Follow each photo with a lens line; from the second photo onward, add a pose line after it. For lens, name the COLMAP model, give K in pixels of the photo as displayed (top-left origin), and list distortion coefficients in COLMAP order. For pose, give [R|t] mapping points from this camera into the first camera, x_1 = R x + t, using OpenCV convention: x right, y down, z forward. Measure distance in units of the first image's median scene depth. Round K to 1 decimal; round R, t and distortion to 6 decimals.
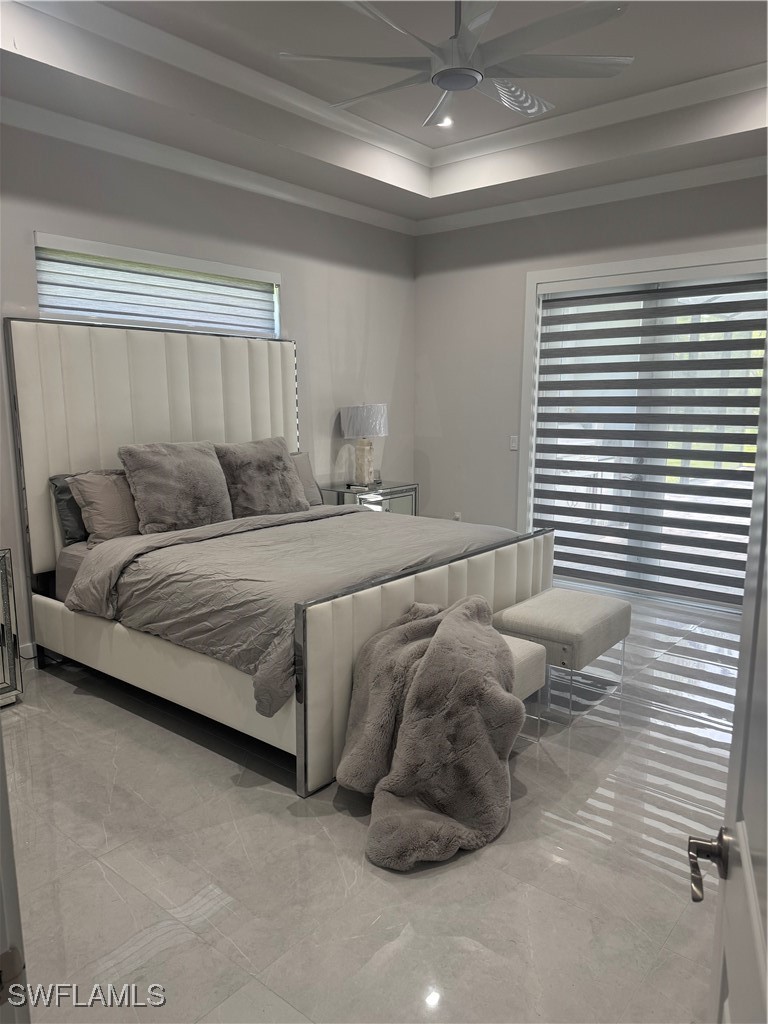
lens RADIAL K [[713.9, 0, 384.0], [0, 713.9, 512.0], [0, 0, 1]] dist [0.097480, -0.127933]
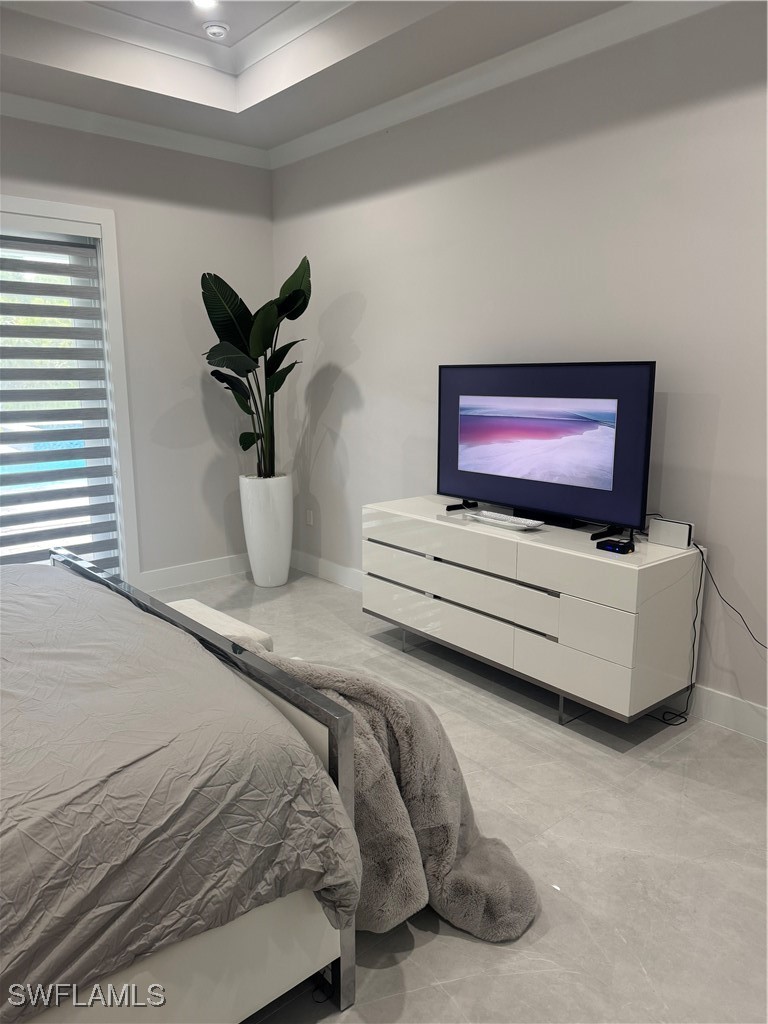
lens RADIAL K [[691.3, 0, 383.6], [0, 691.3, 498.0], [0, 0, 1]] dist [0.001682, 0.001353]
pose [[0.206575, -0.168163, 0.963871, -0.627125], [0.166878, 0.976741, 0.134643, -0.132533], [-0.964095, 0.133035, 0.229833, 0.755018]]
